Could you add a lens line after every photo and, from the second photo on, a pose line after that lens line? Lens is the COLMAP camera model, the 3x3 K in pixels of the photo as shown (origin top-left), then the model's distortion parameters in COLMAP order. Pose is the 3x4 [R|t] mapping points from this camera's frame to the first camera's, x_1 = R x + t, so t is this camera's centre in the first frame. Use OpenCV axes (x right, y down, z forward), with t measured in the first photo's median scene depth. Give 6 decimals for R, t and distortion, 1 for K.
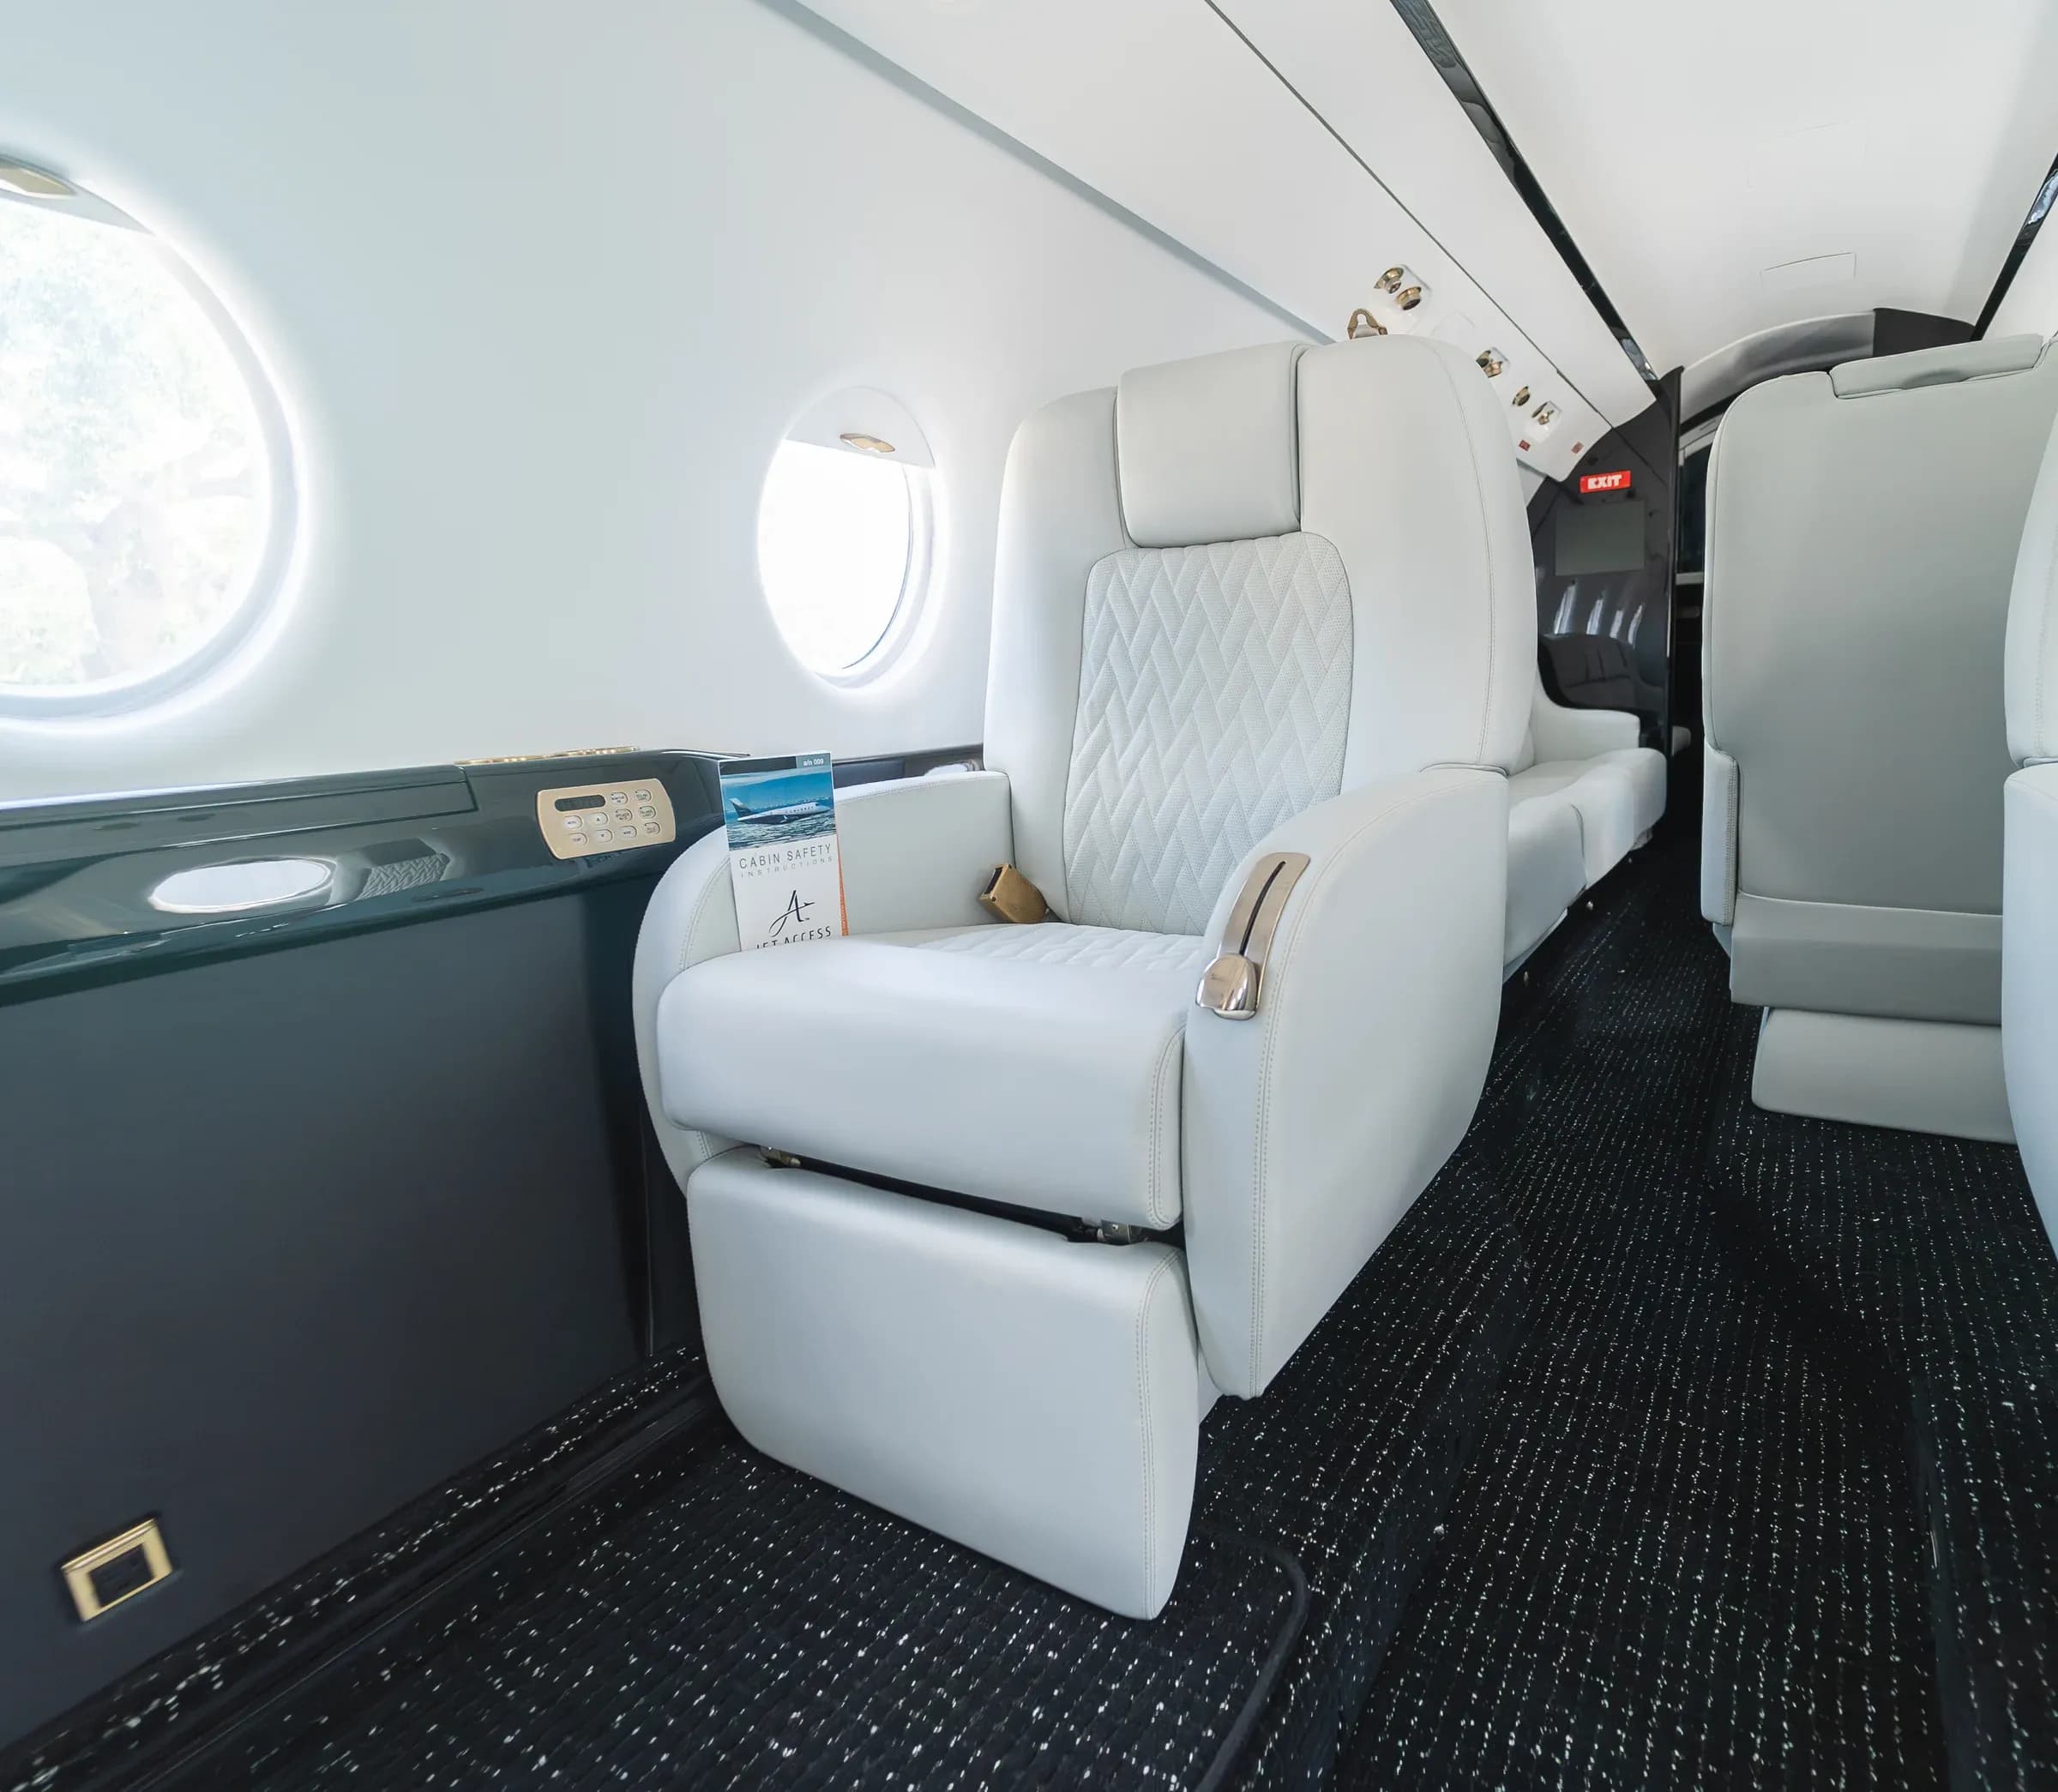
lens RADIAL K [[1093.4, 0, 1263.2], [0, 1093.4, 895.6], [0, 0, 1]] dist [-0.002735, -0.000177]
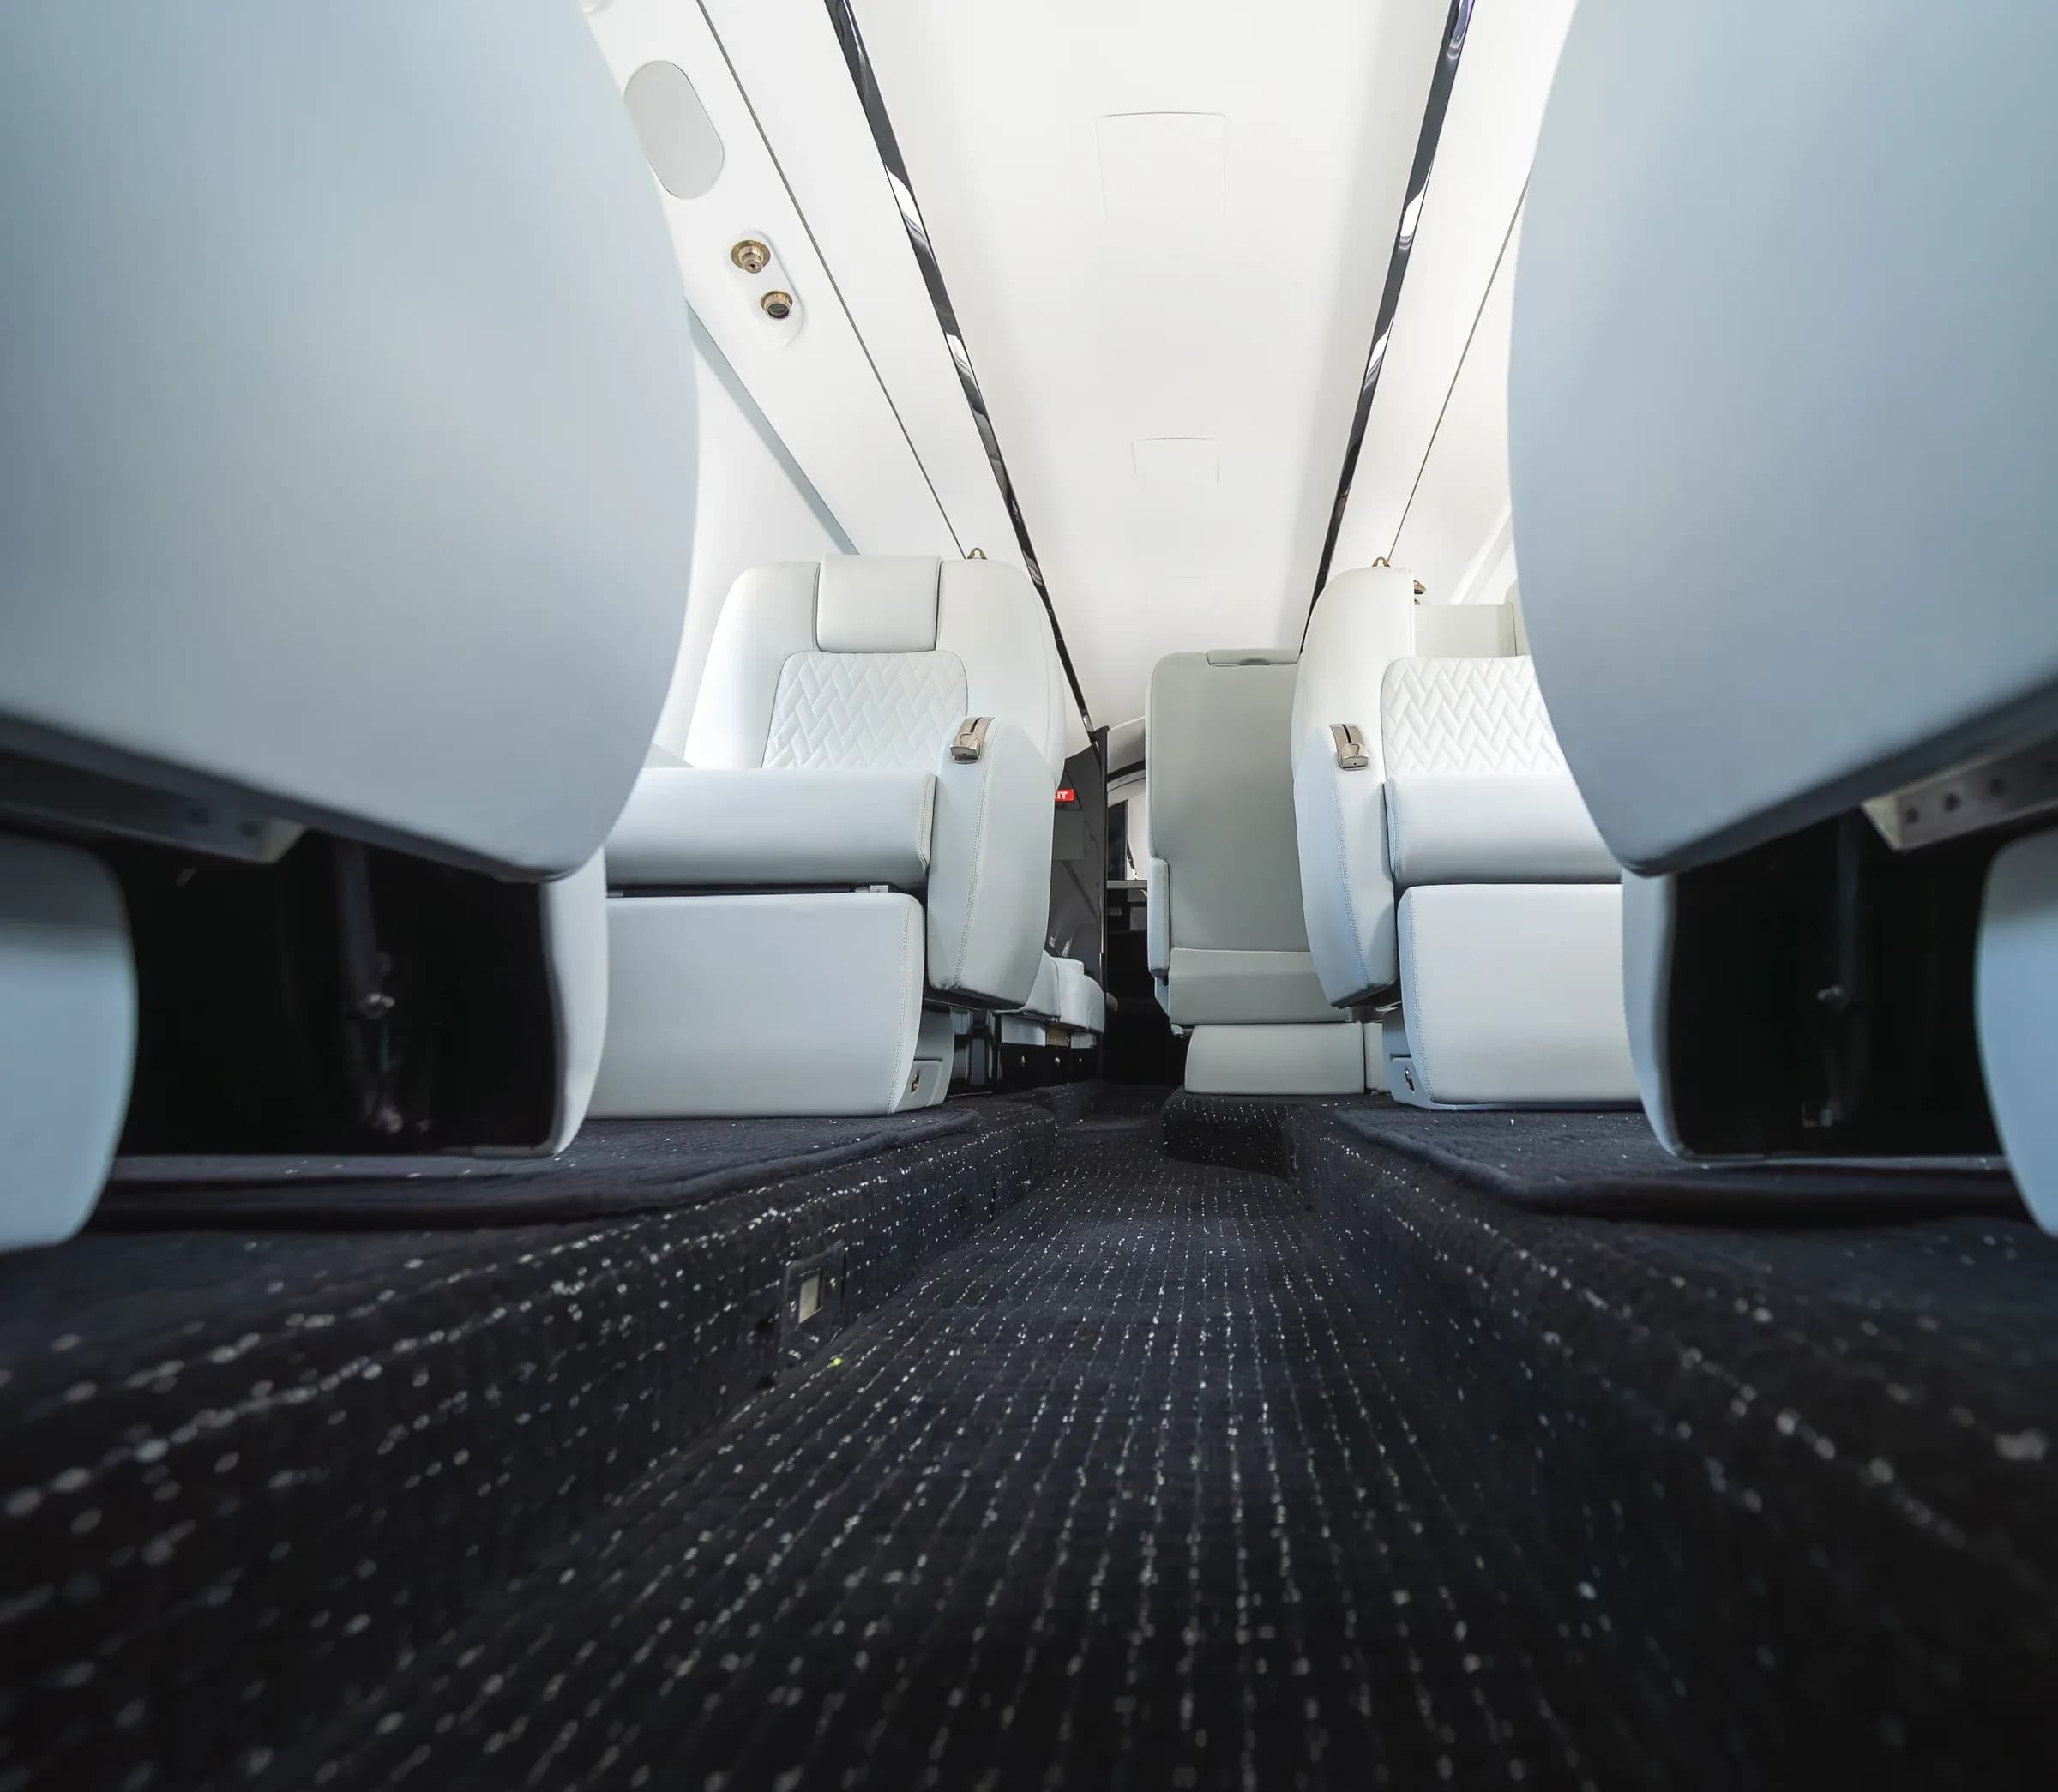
lens RADIAL K [[1087.6, 0, 1210.0], [0, 1087.6, 856.9], [0, 0, 1]] dist [0.007424, -0.004991]
pose [[0.892828, 0.116060, 0.435188, -0.263276], [0.058658, 0.928038, -0.367839, 0.568944], [-0.446562, 0.353944, 0.821770, -0.440813]]
